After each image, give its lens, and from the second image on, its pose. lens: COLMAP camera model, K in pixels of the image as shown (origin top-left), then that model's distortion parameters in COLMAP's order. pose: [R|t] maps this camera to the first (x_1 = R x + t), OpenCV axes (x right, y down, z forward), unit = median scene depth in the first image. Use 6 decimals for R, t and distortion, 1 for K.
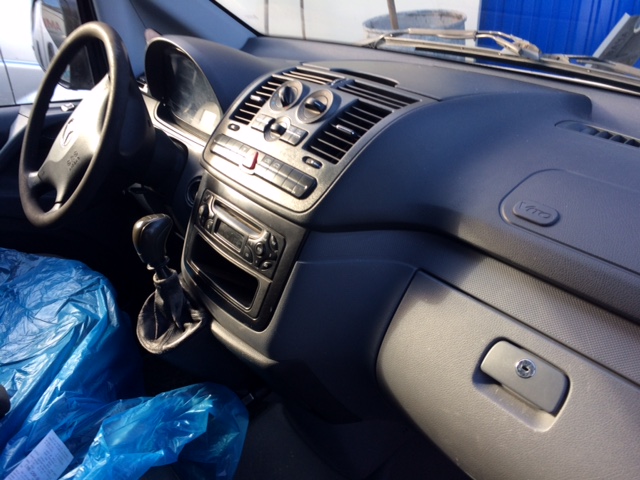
lens RADIAL K [[533.0, 0, 320.0], [0, 533.0, 240.0], [0, 0, 1]] dist [0.007305, -0.003887]
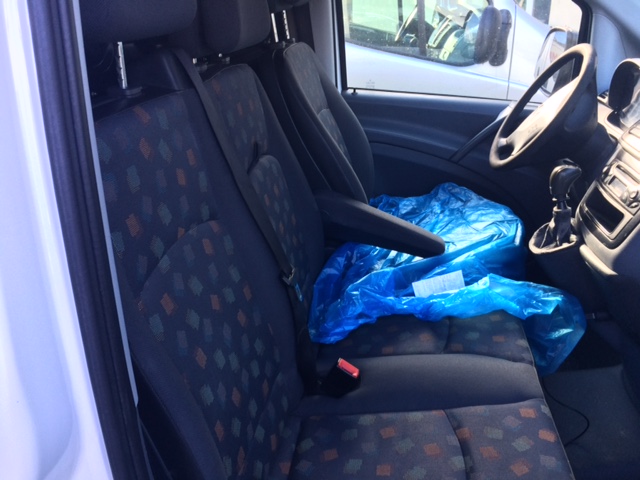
lens RADIAL K [[533.0, 0, 320.0], [0, 533.0, 240.0], [0, 0, 1]] dist [0.007305, -0.003887]
pose [[0.670350, 0.293055, -0.681725, 0.279029], [-0.340427, 0.937781, 0.068381, 0.268341], [0.659348, 0.186238, 0.728406, -0.471374]]
